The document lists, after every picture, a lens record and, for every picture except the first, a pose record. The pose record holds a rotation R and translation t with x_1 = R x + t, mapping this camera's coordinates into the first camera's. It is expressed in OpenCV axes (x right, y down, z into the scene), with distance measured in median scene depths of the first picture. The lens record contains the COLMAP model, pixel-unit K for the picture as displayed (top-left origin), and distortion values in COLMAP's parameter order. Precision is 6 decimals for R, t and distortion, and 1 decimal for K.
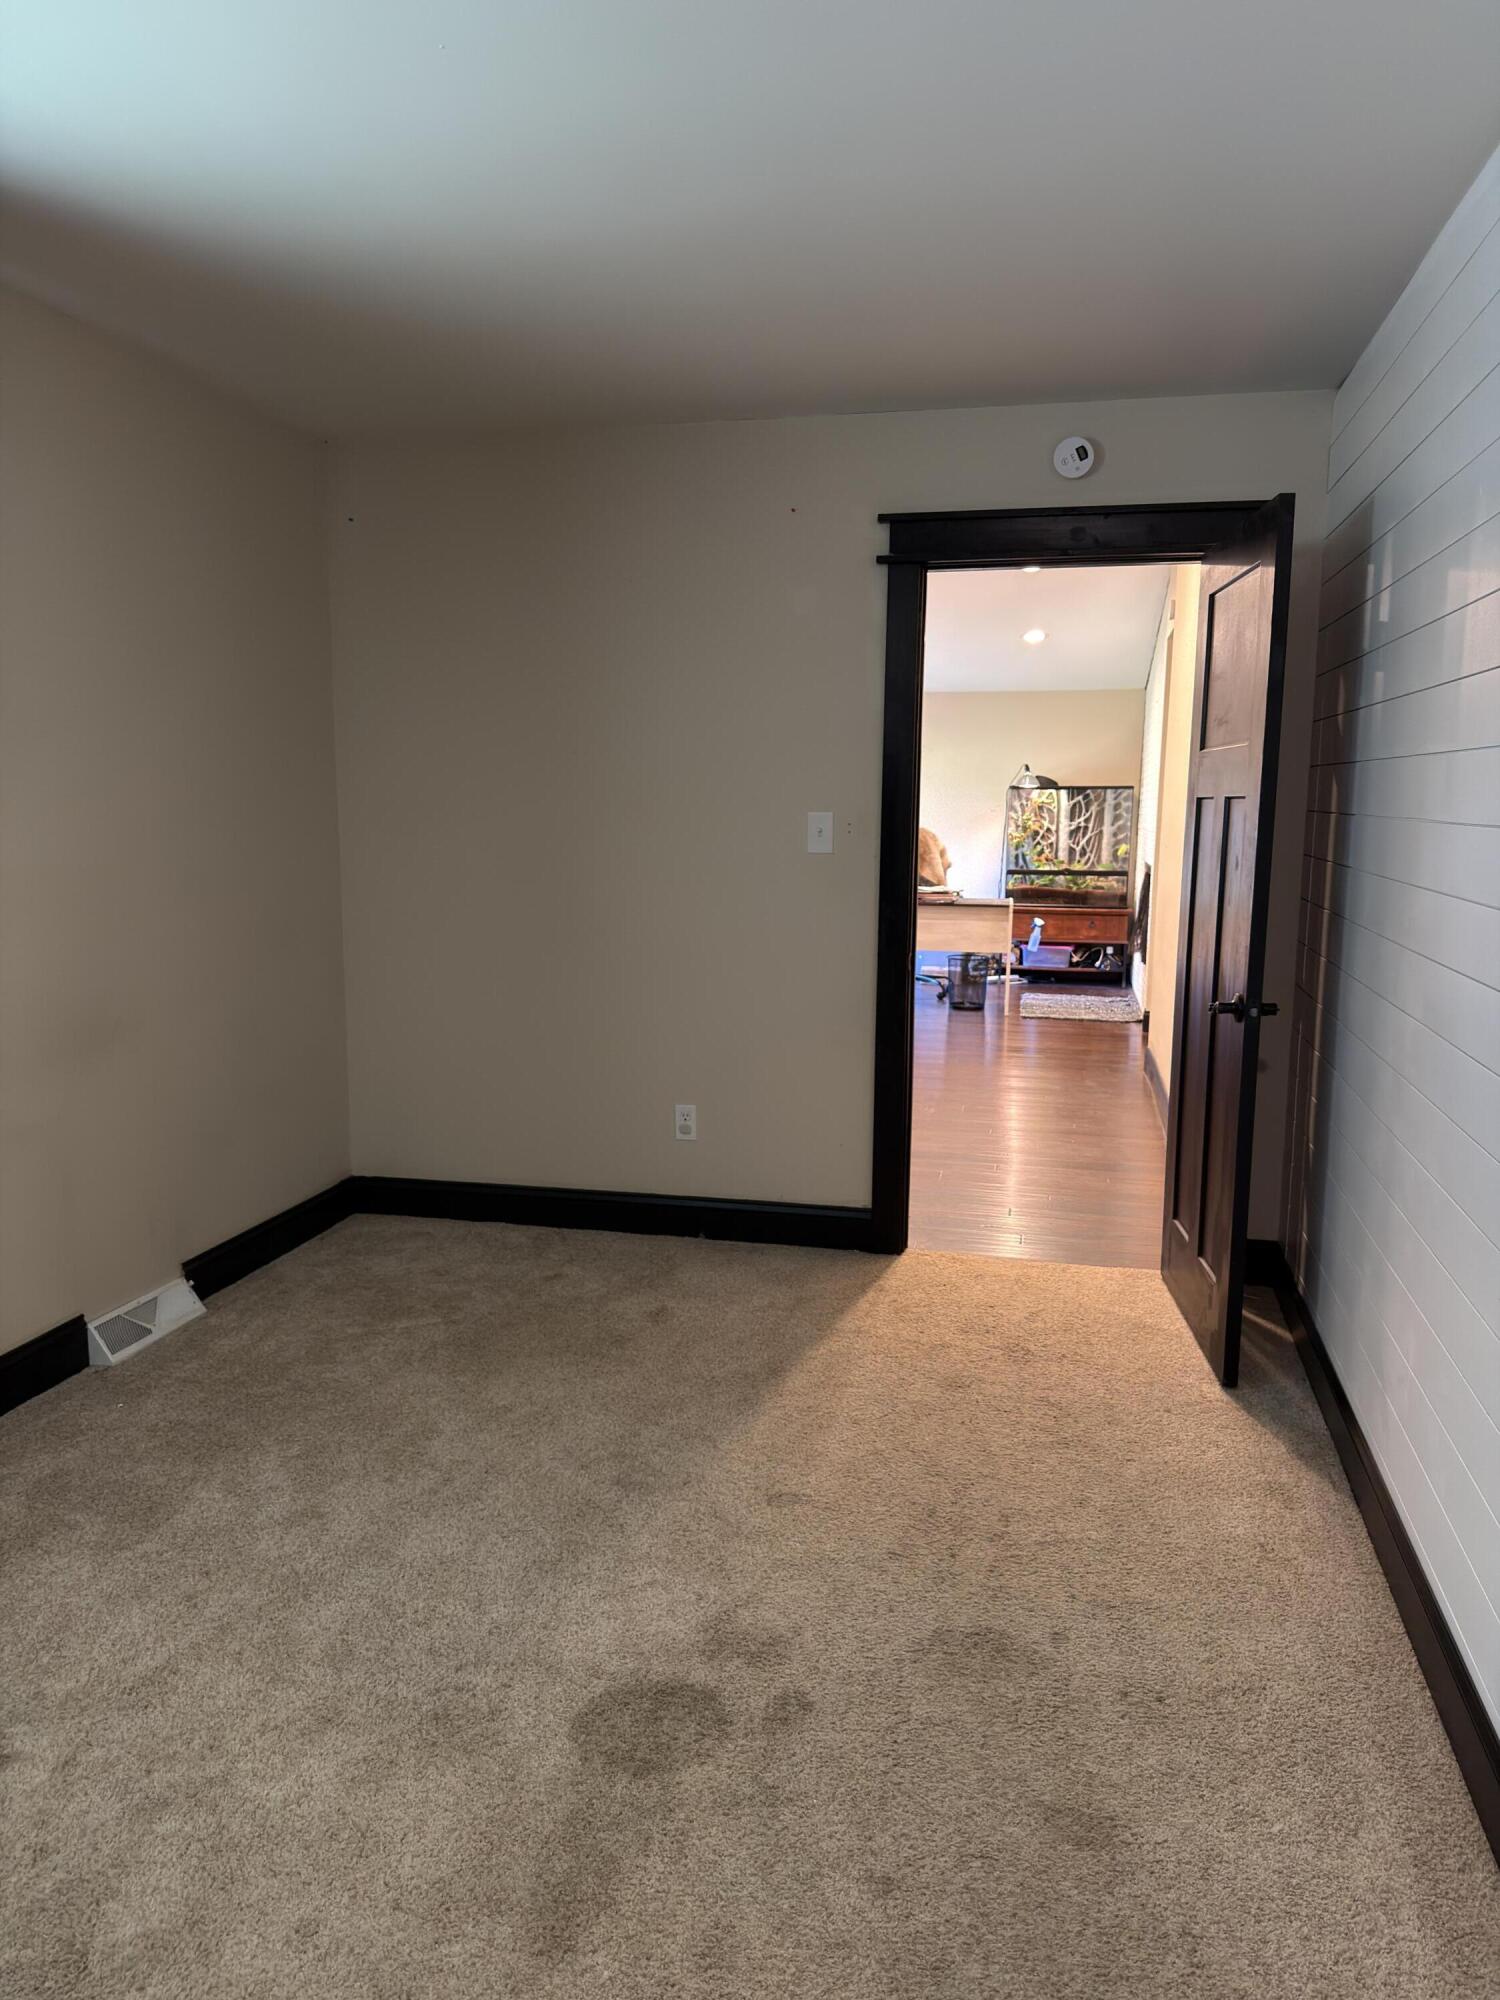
lens RADIAL K [[1396.3, 0, 743.3], [0, 1396.3, 1001.9], [0, 0, 1]] dist [0.185637, -0.383971]
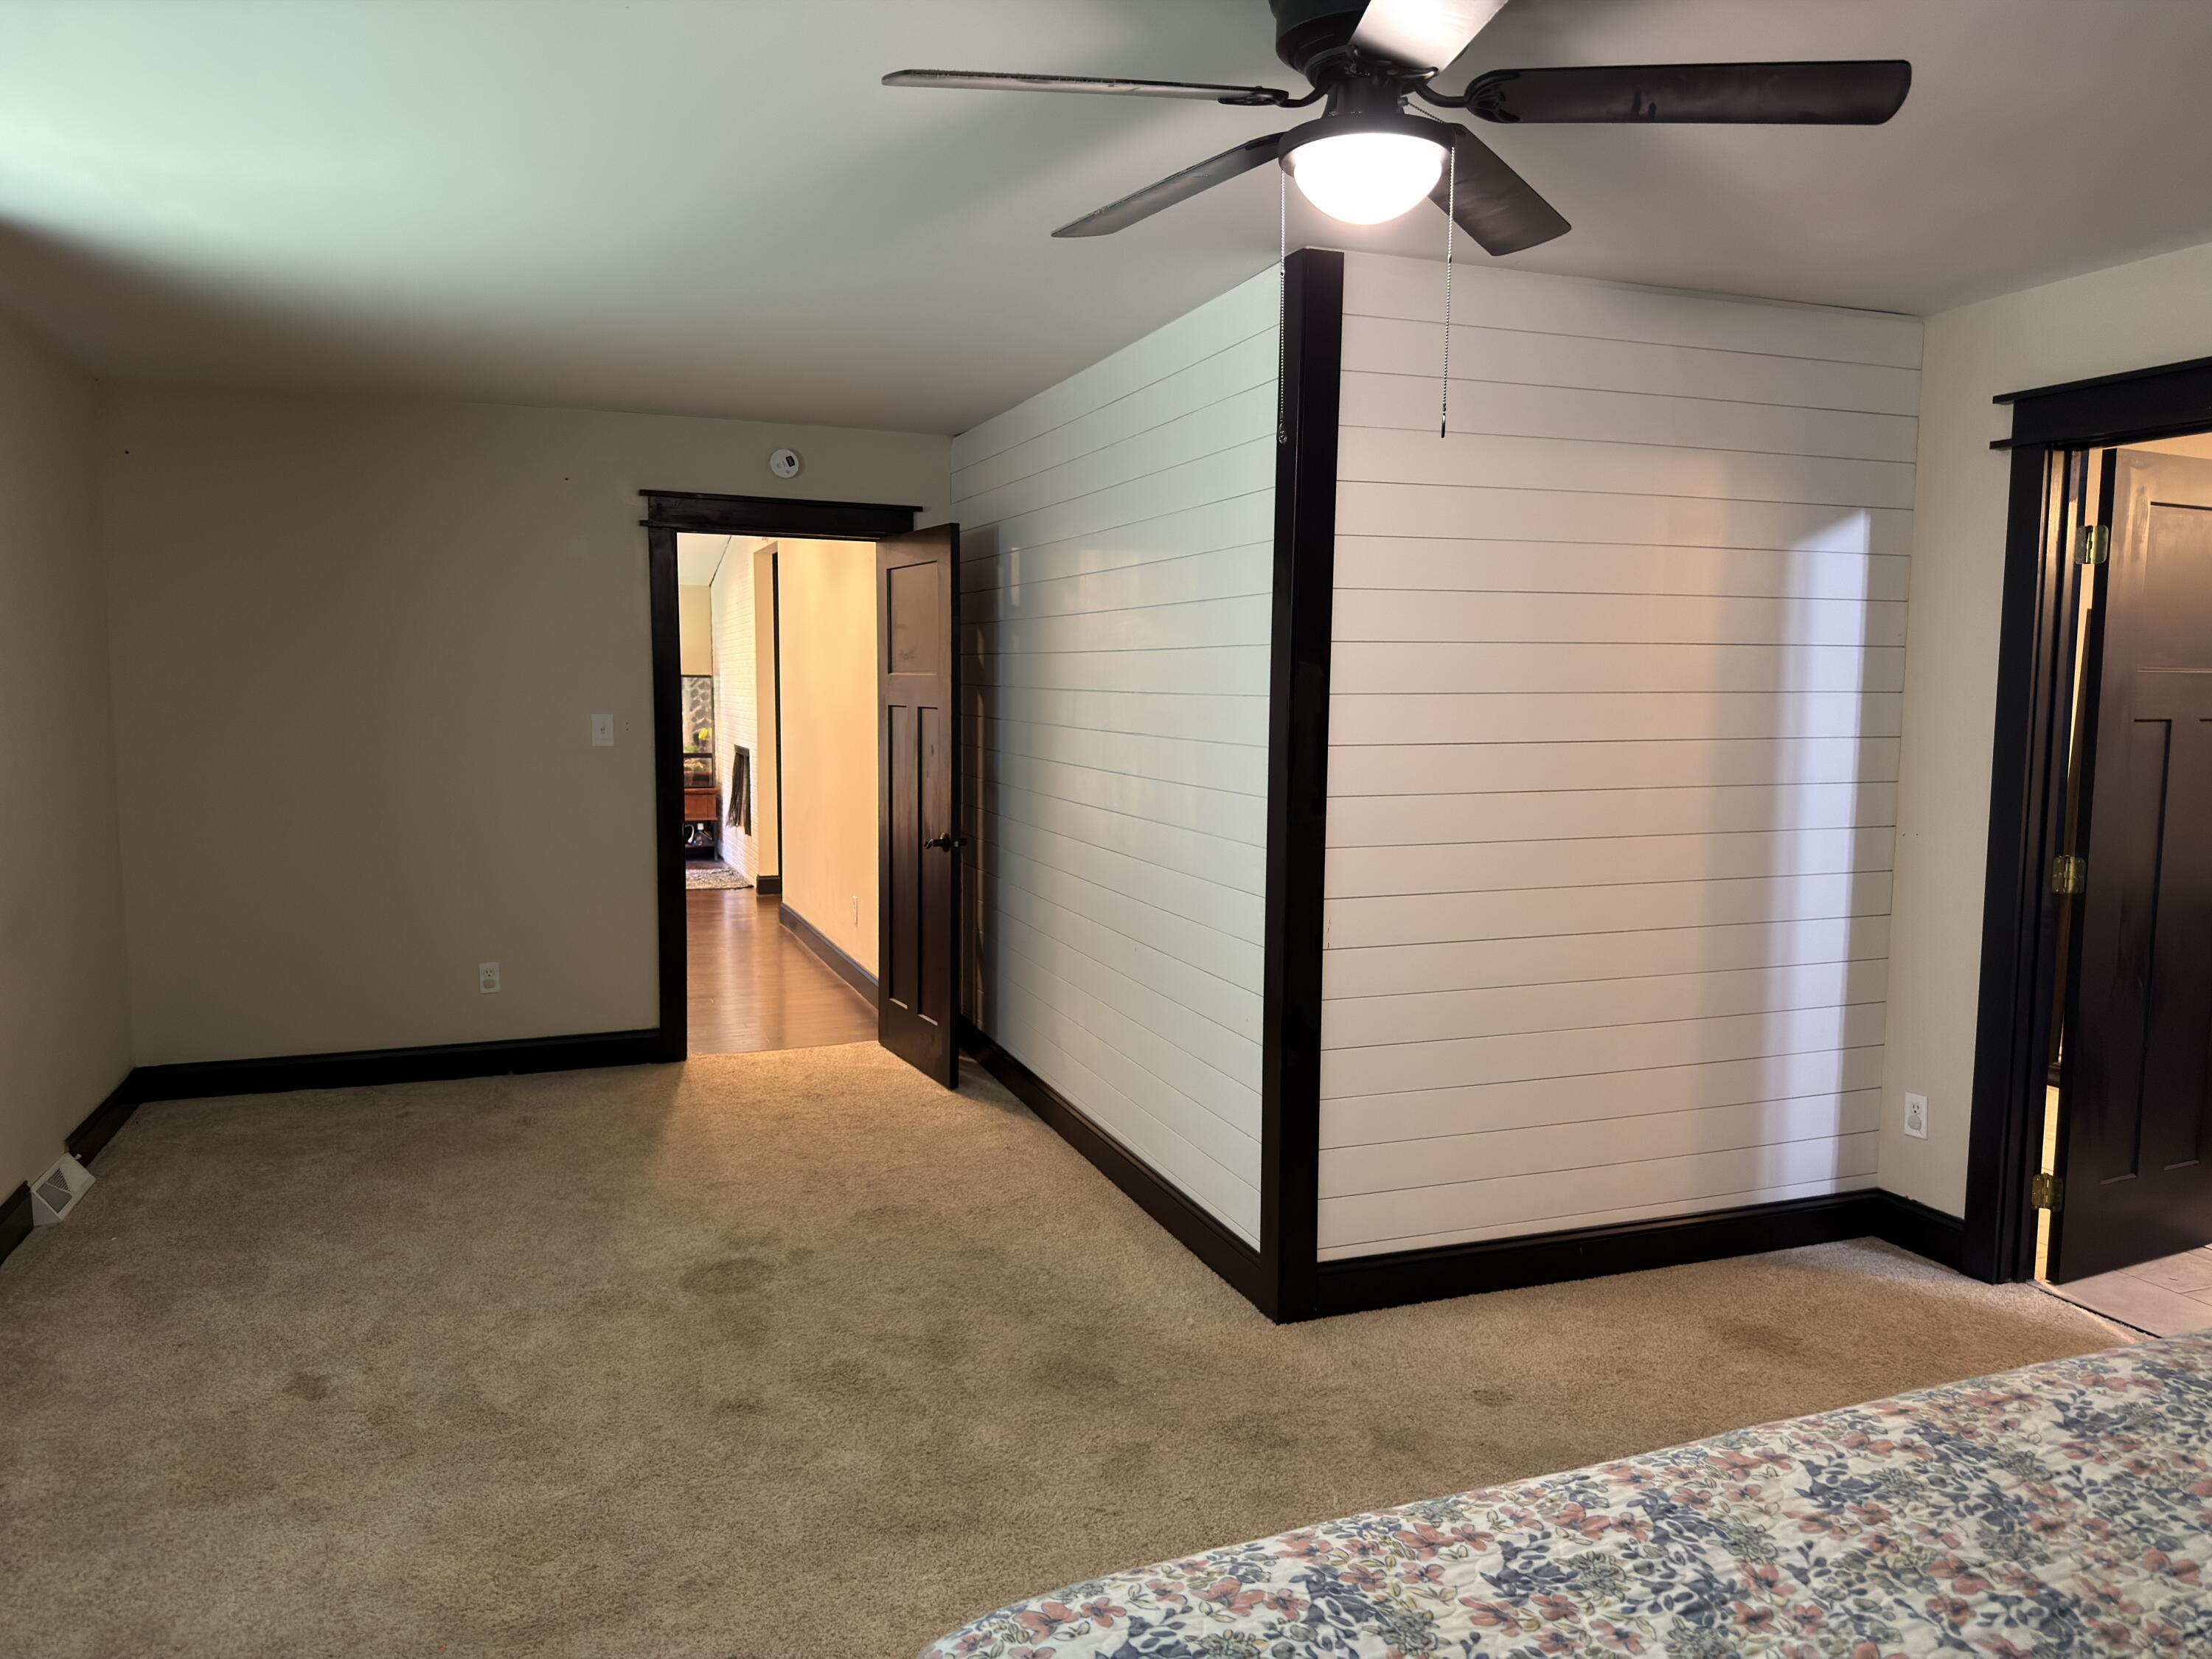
lens RADIAL K [[1544.3, 0, 1097.1], [0, 1544.3, 842.4], [0, 0, 1]] dist [0.185637, -0.383971]
pose [[0.837642, -0.058959, 0.543028, -0.391075], [0.076706, 0.997003, -0.010072, 0.030696], [-0.540807, 0.050090, 0.839654, -0.467551]]
